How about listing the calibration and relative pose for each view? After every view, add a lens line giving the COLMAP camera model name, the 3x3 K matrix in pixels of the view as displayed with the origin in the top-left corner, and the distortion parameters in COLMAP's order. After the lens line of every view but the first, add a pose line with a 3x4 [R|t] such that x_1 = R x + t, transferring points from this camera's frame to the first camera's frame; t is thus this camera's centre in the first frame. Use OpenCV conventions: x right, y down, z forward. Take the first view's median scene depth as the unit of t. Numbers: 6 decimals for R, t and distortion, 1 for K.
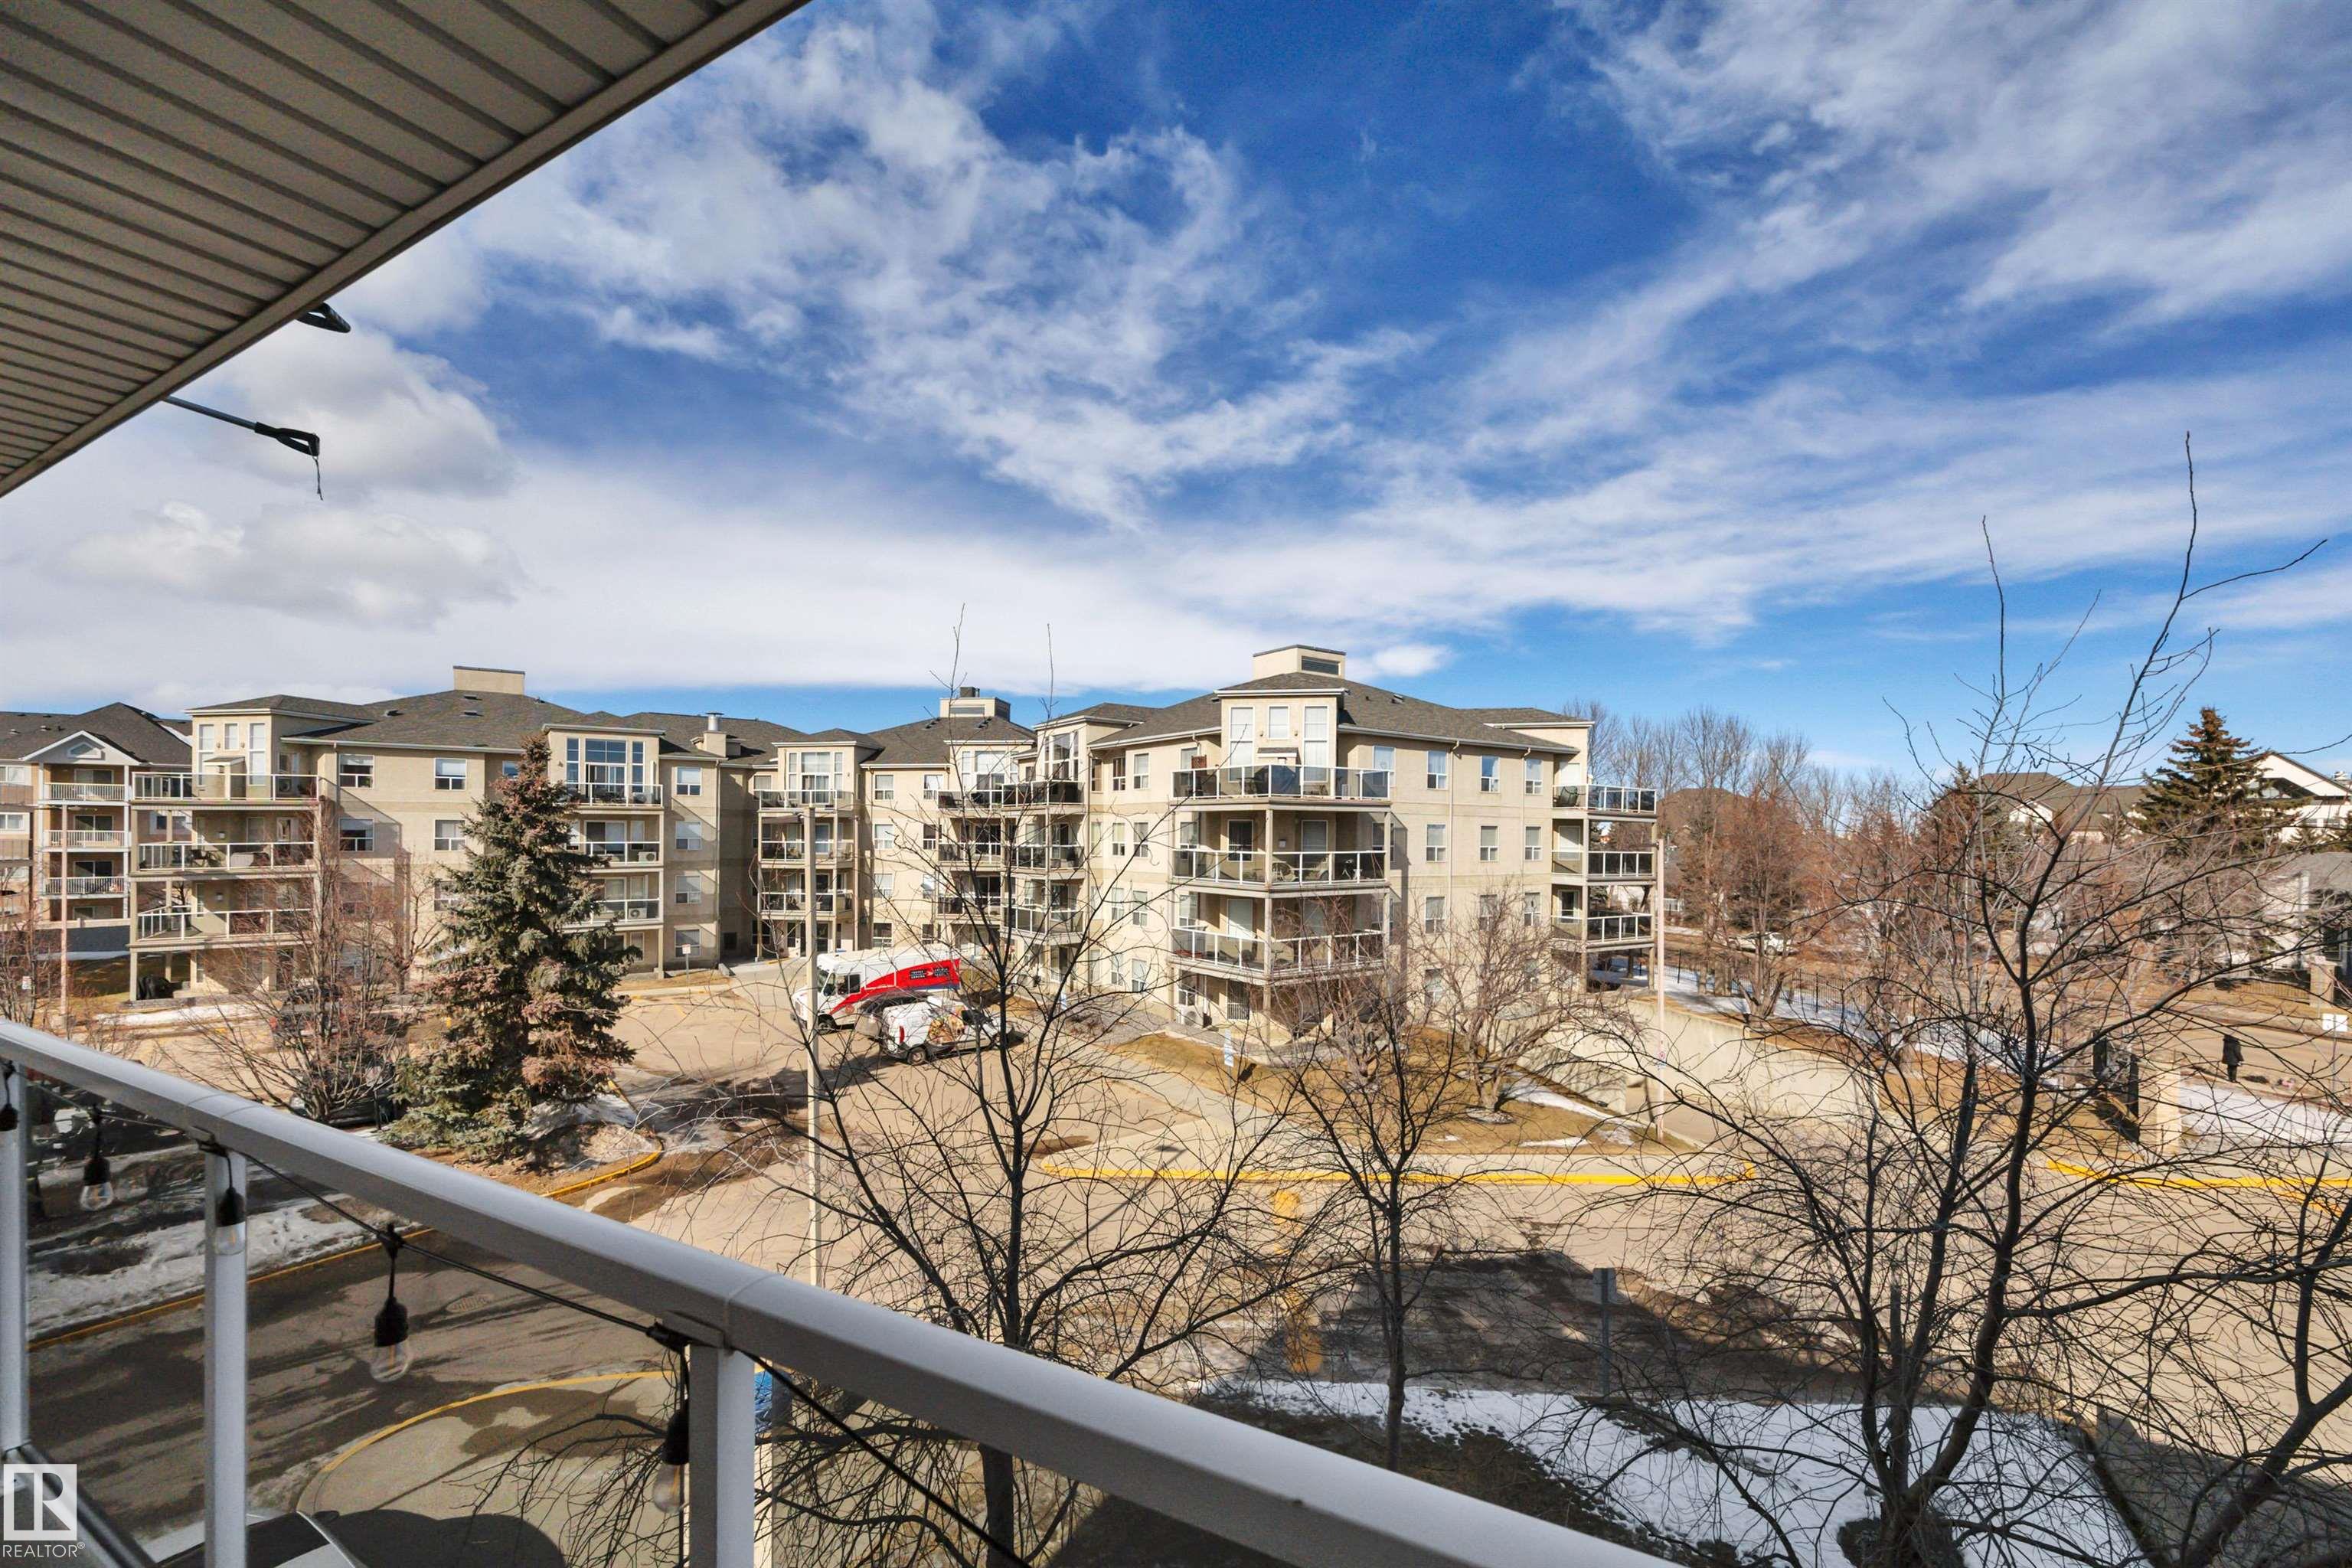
lens RADIAL K [[998.6, 0, 1177.4], [0, 998.6, 843.5], [0, 0, 1]] dist [0.000243, 0.000180]
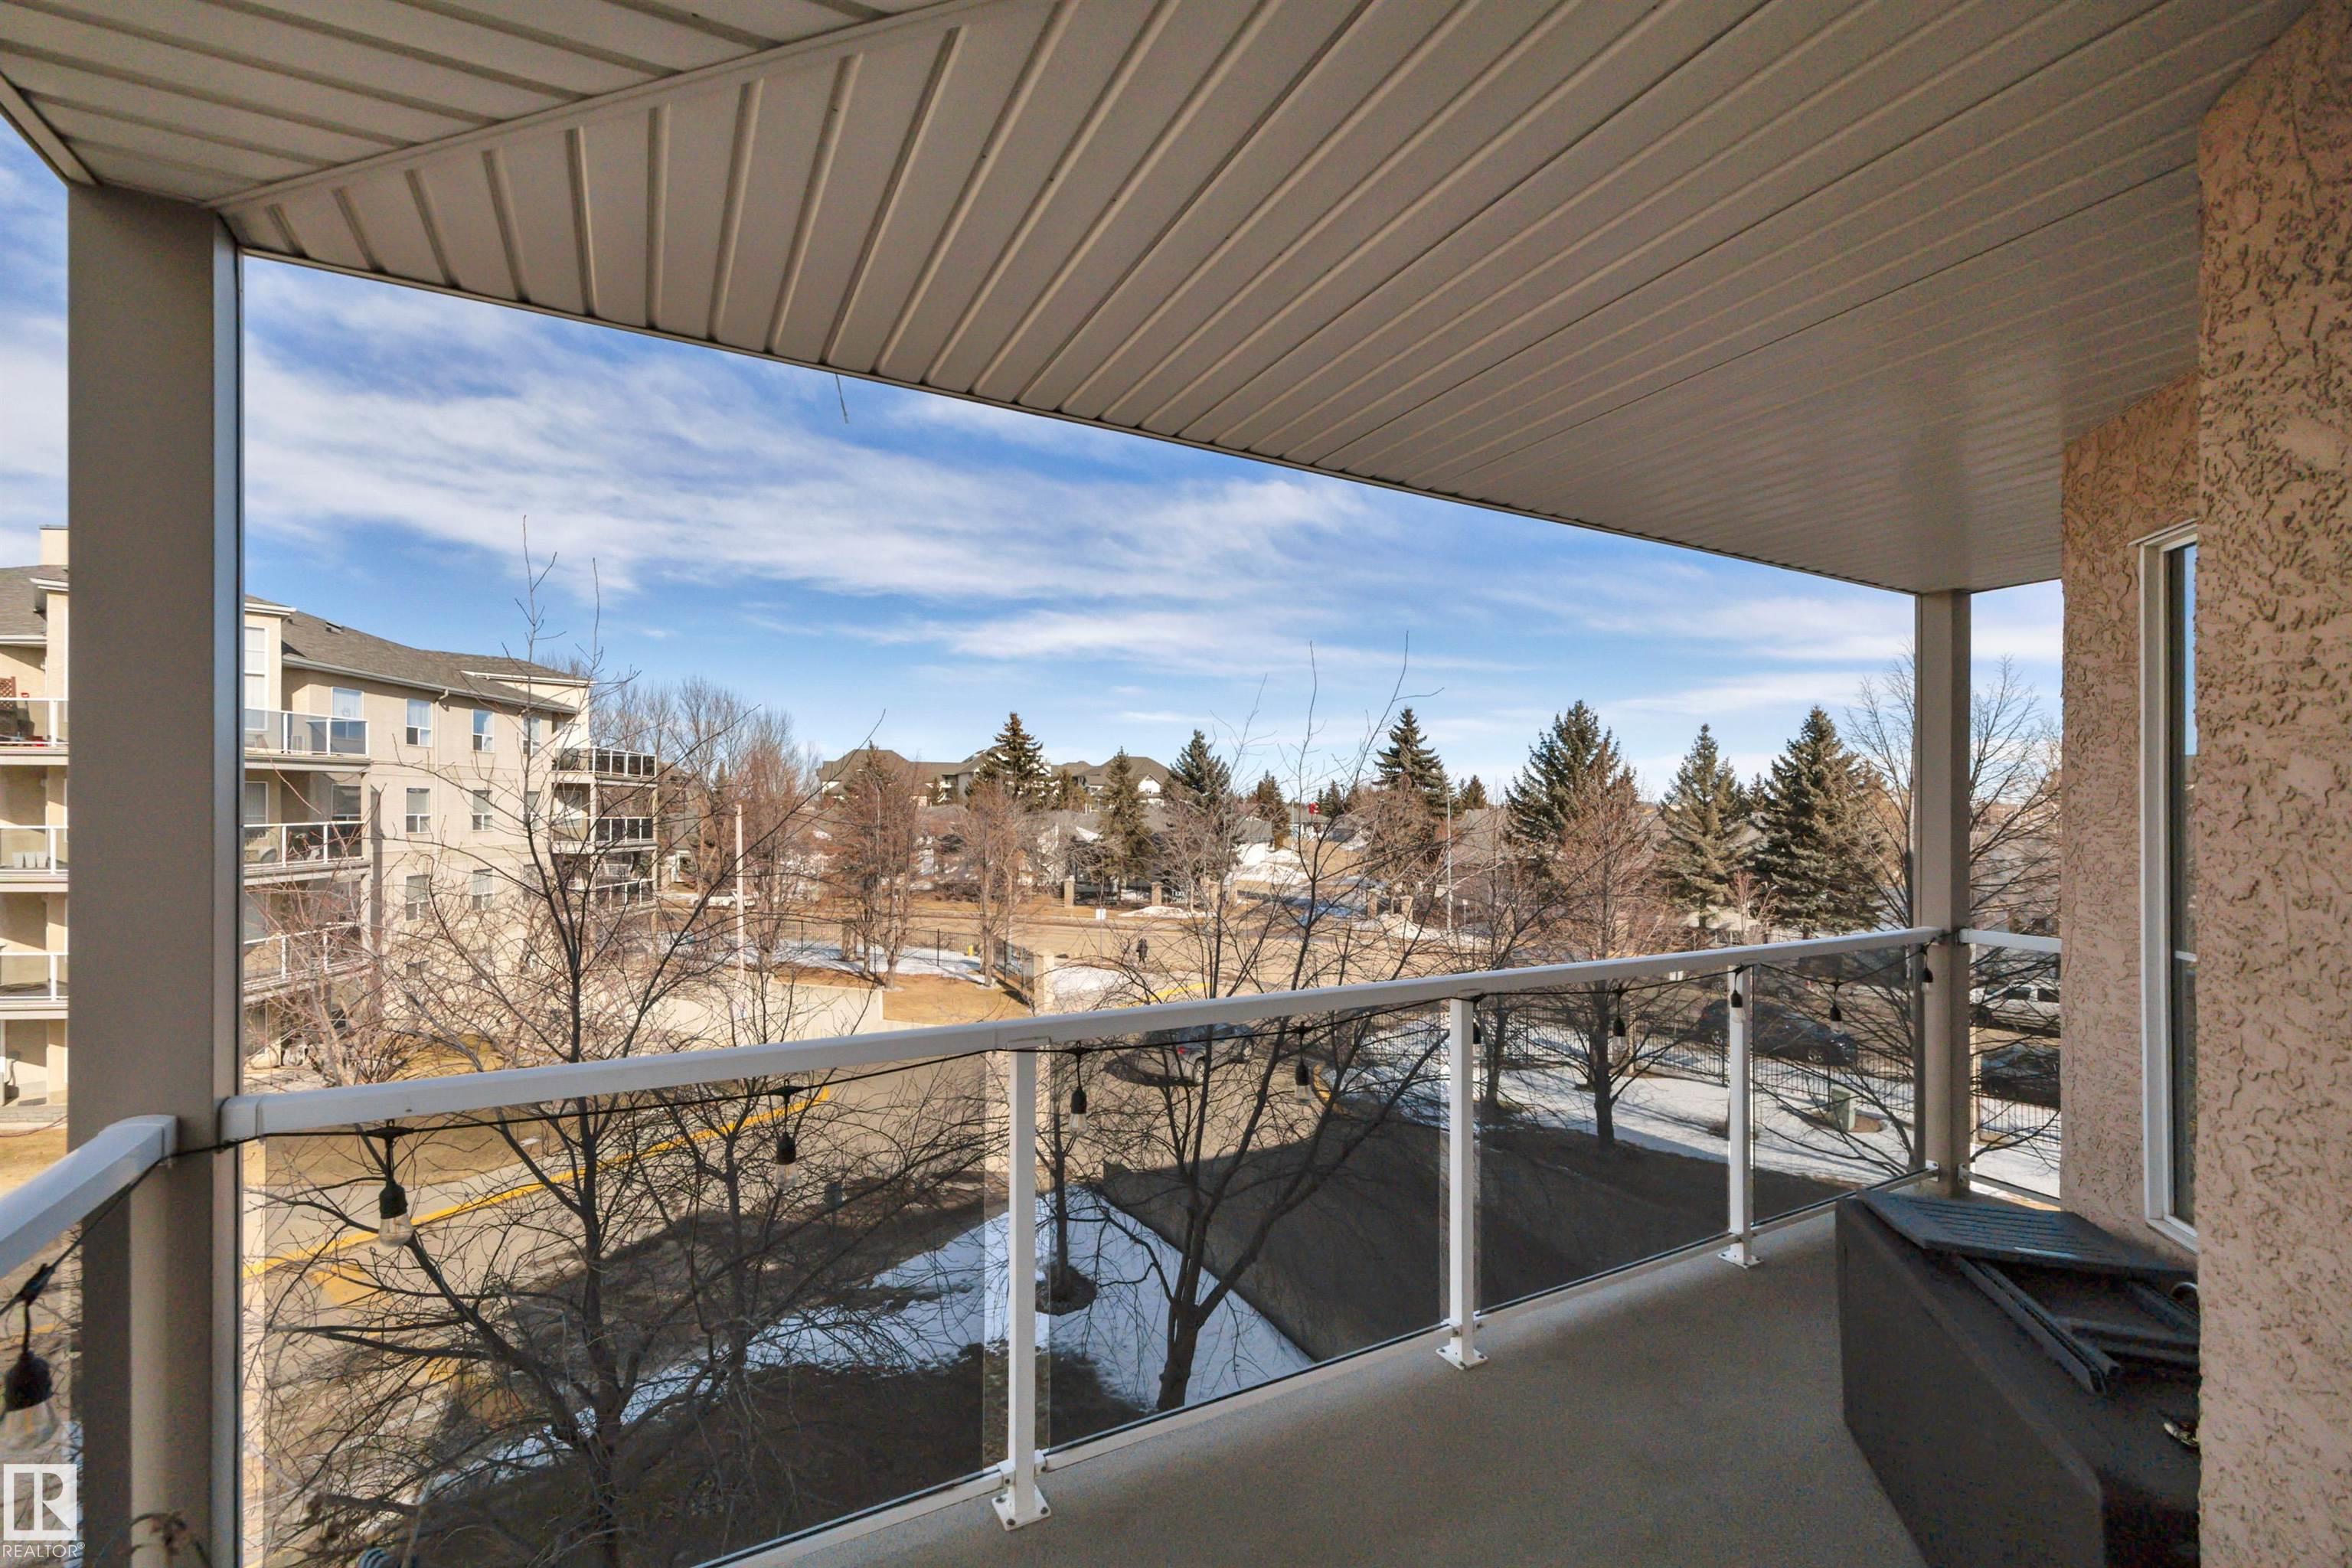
lens RADIAL K [[1016.5, 0, 1172.4], [0, 1016.5, 813.6], [0, 0, 1]] dist [-0.000252, -0.000299]
pose [[0.514797, -0.014208, 0.857194, -0.131768], [0.009067, 0.999897, 0.011128, -0.001567], [-0.857264, 0.002043, 0.514873, 0.025975]]
